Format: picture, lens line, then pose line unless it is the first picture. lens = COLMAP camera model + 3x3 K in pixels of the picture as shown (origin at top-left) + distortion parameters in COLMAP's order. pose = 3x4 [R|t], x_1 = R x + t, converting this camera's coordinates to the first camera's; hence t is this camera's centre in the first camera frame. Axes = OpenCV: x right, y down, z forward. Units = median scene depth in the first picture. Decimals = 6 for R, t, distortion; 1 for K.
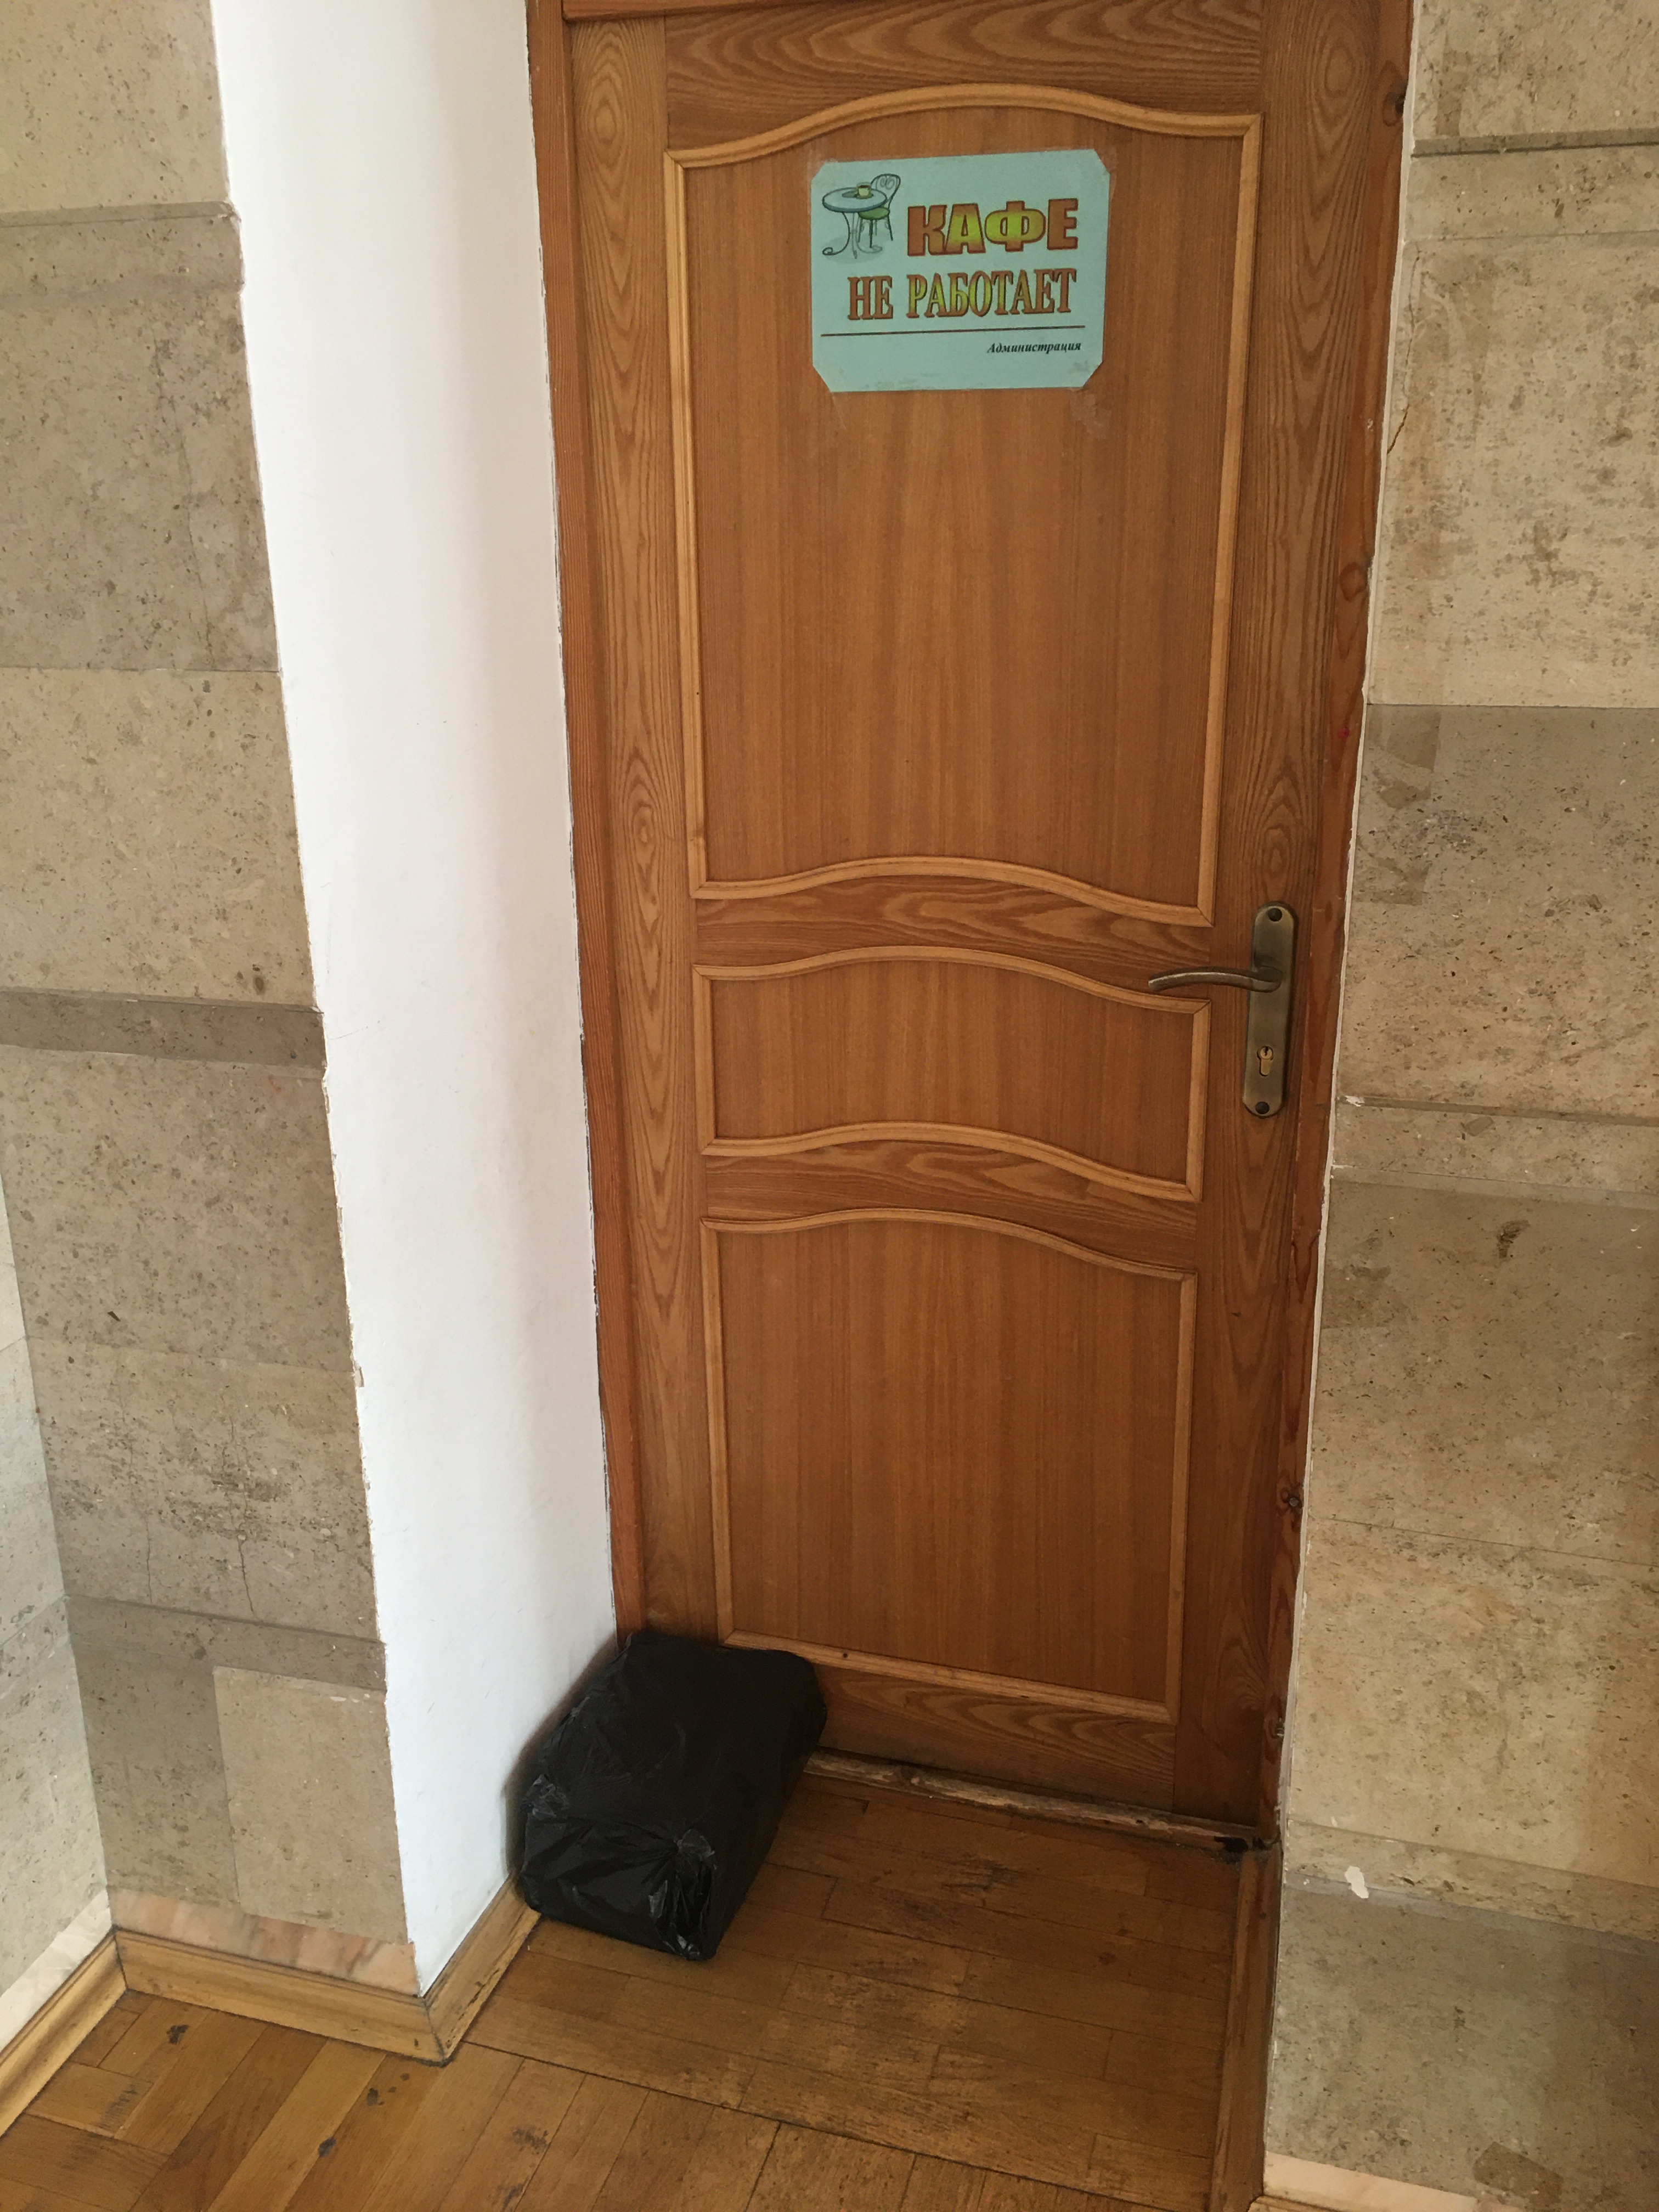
lens RADIAL K [[1955.3, 0, 863.1], [0, 1955.3, 1132.8], [0, 0, 1]] dist [0.109932, -0.160496]
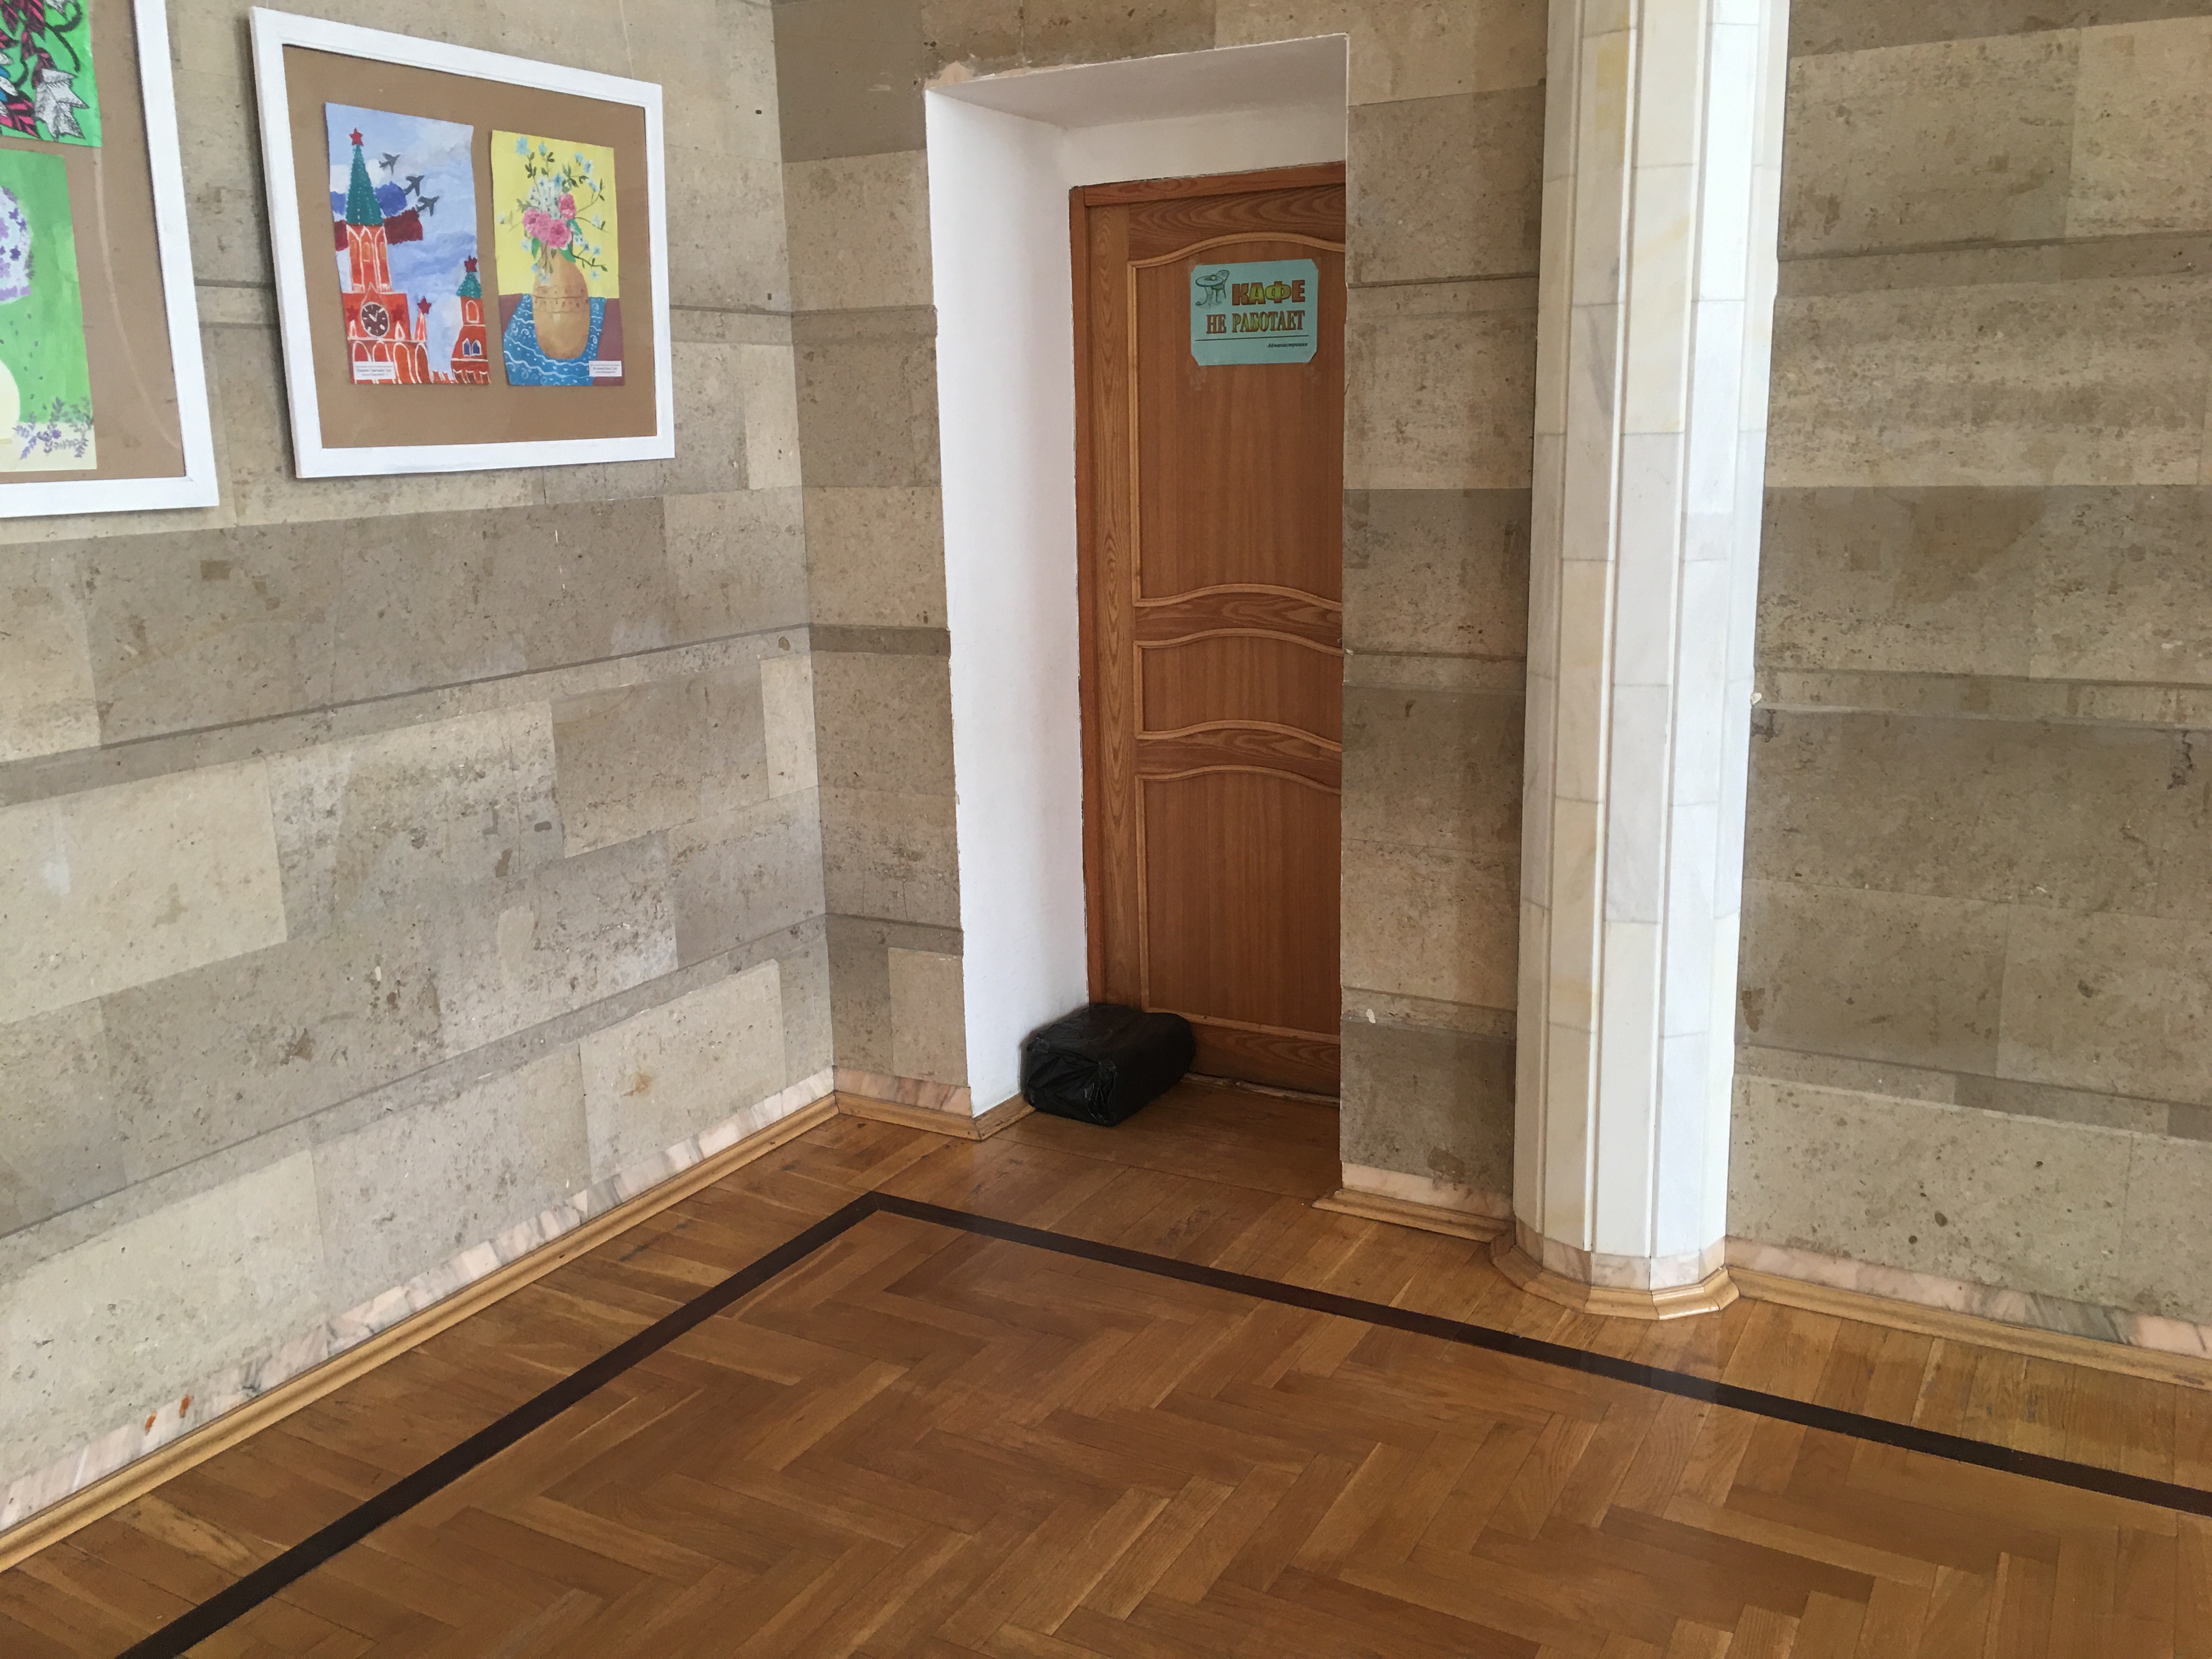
lens RADIAL K [[1846.2, 0, 1106.0], [0, 1846.2, 829.5], [0, 0, 1]] dist [0.108612, -0.133752]
pose [[0.977522, 0.035503, -0.207824, 0.333433], [-0.054586, 0.994728, -0.086819, 0.318138], [0.203646, 0.096211, 0.974306, -0.970809]]
